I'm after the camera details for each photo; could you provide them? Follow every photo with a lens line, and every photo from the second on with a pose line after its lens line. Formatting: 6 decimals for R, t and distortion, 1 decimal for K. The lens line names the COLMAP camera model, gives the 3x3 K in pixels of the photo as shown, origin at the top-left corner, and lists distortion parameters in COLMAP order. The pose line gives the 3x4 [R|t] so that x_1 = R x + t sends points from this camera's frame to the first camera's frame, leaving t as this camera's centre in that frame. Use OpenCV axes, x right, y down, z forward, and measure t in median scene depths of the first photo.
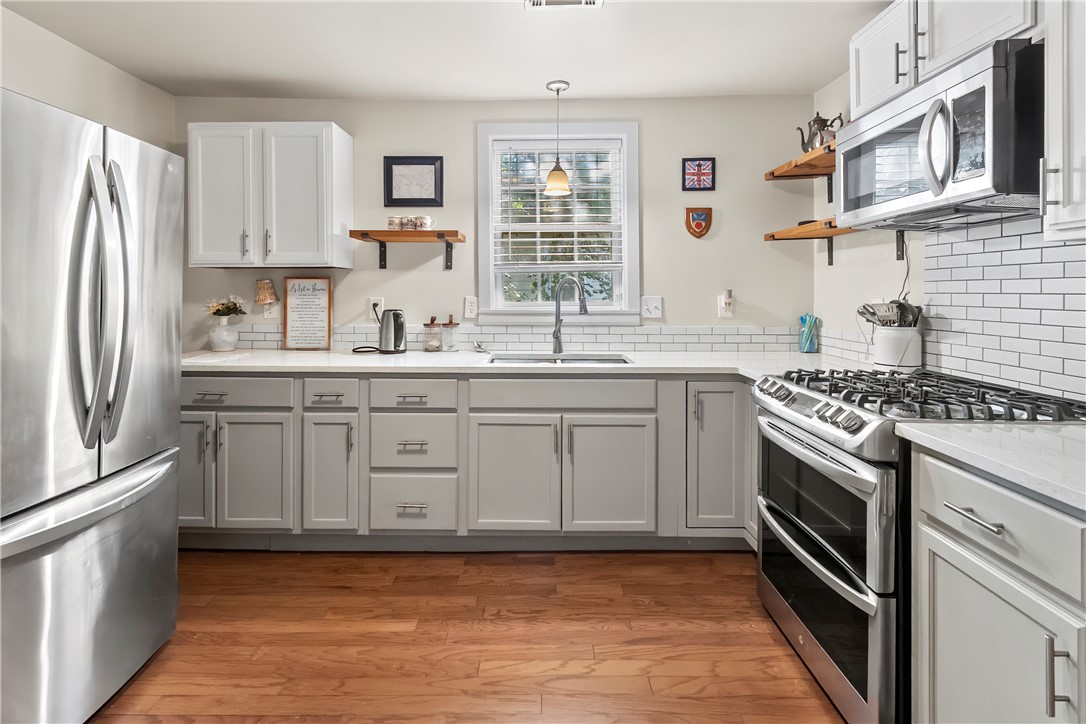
lens RADIAL K [[519.1, 0, 526.8], [0, 519.1, 289.3], [0, 0, 1]] dist [0.003046, 0.001992]
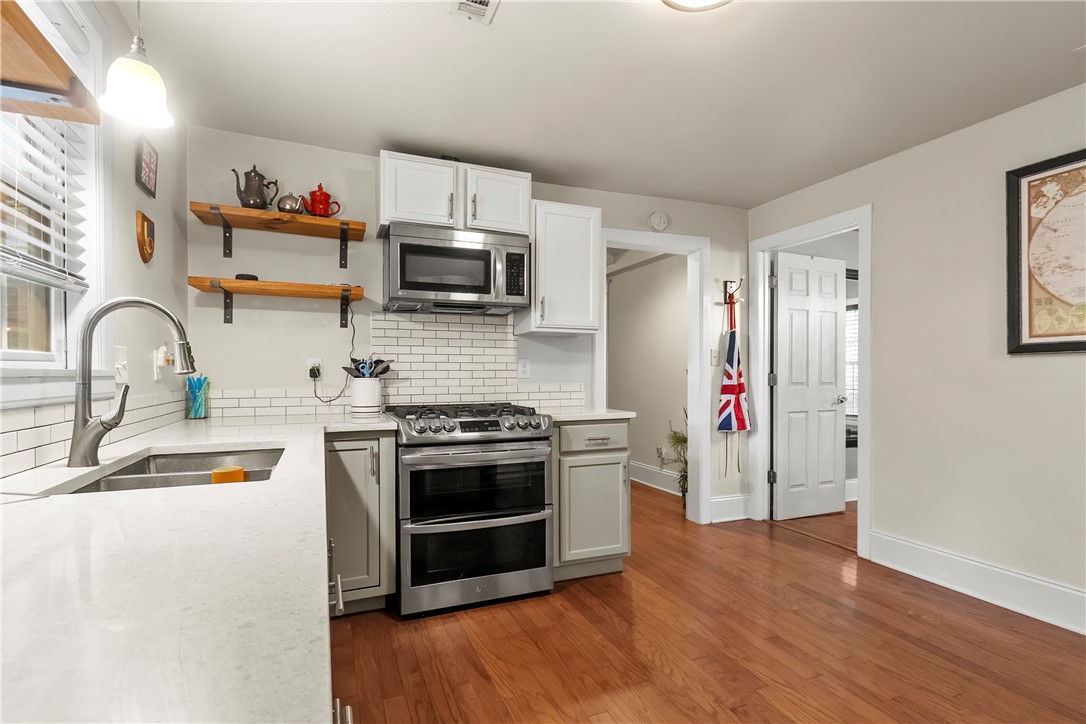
lens RADIAL K [[519.1, 0, 541.2], [0, 519.1, 372.6], [0, 0, 1]] dist [0.003046, 0.001992]
pose [[-0.400274, 0.001527, 0.916394, -0.554847], [-0.003486, 0.999989, -0.003189, 0.049429], [-0.916389, -0.004471, -0.400264, 0.910158]]
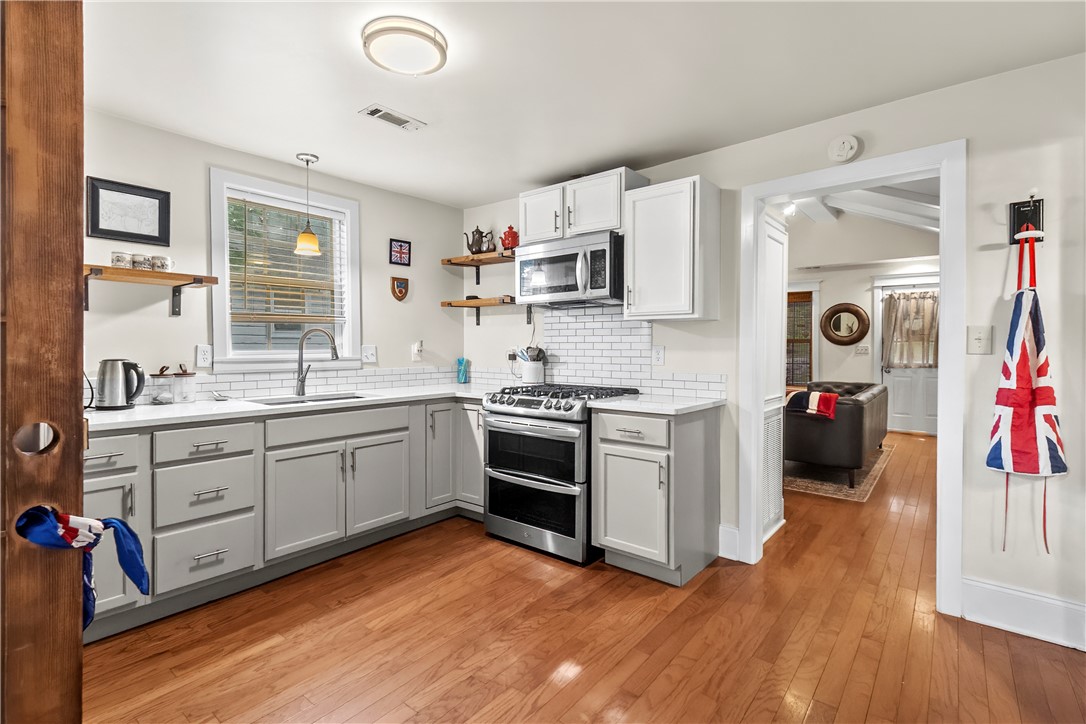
lens RADIAL K [[519.1, 0, 508.4], [0, 519.1, 348.6], [0, 0, 1]] dist [0.003046, 0.001992]
pose [[0.645556, -0.000682, 0.763712, -0.566063], [-0.005627, 0.999968, 0.005649, 0.014740], [-0.763692, -0.007944, 0.645532, -0.065873]]
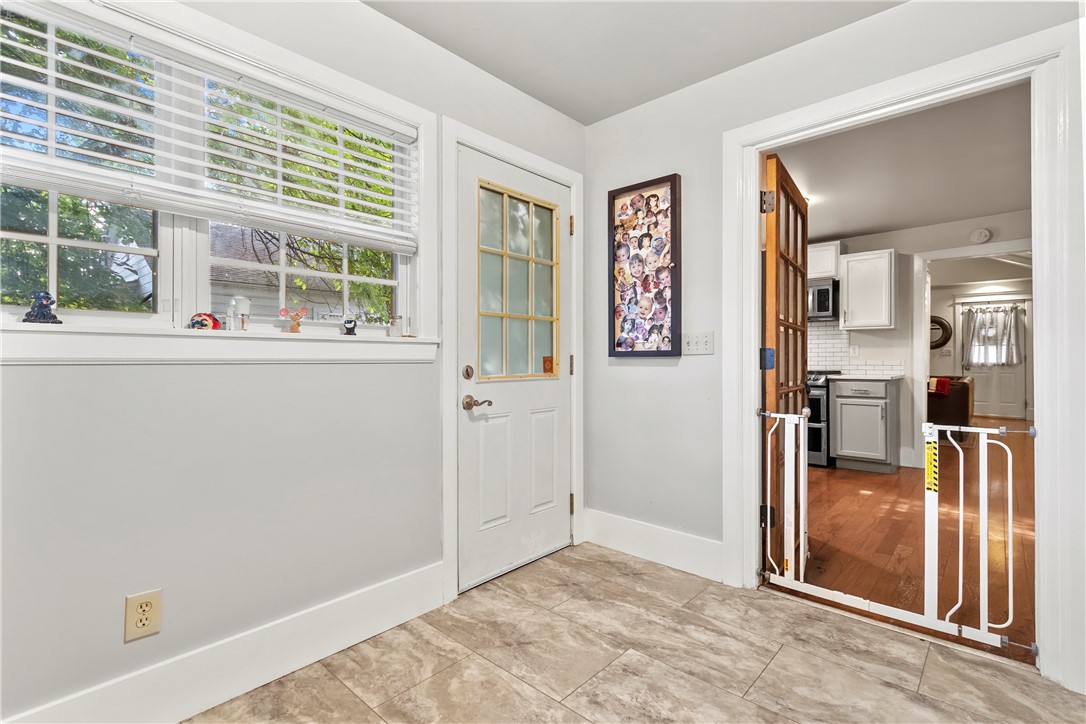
lens RADIAL K [[519.1, 0, 518.0], [0, 519.1, 356.4], [0, 0, 1]] dist [0.003046, 0.001992]
pose [[0.671937, 0.002427, 0.740604, -1.809349], [-0.000682, 0.999996, -0.002659, 0.064440], [-0.740608, 0.001282, 0.671936, 0.059510]]
